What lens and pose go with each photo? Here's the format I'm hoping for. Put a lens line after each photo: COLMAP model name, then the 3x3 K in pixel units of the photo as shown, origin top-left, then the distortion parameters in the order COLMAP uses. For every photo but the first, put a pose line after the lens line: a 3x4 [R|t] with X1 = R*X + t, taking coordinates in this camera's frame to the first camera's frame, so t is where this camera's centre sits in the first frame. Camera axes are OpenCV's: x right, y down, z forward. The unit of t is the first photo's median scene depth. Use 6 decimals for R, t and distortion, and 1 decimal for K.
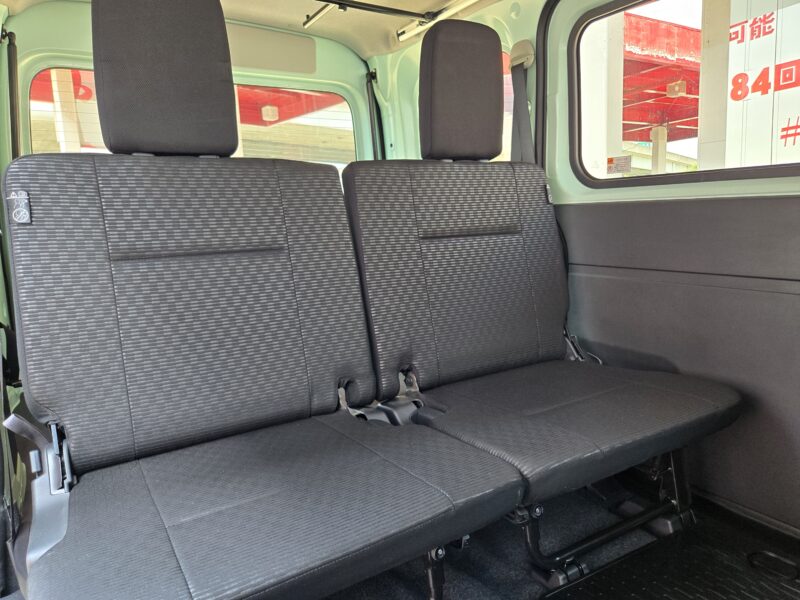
lens RADIAL K [[550.5, 0, 405.3], [0, 550.5, 297.1], [0, 0, 1]] dist [0.047886, -0.000653]
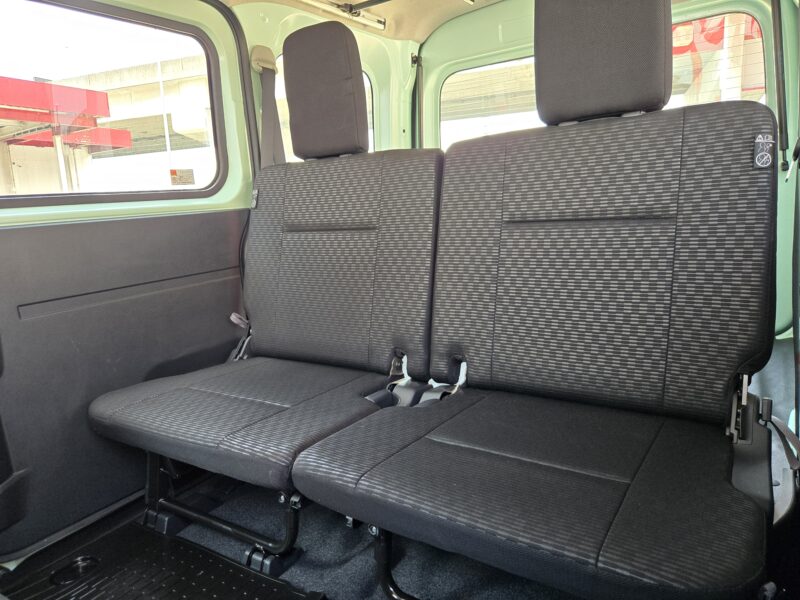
lens RADIAL K [[550.5, 0, 405.3], [0, 550.5, 297.1], [0, 0, 1]] dist [0.047886, -0.000653]
pose [[0.410000, 0.171745, -0.895770, 0.780565], [-0.084698, 0.985037, 0.150093, -0.109127], [0.908144, 0.014331, 0.418412, 0.491753]]
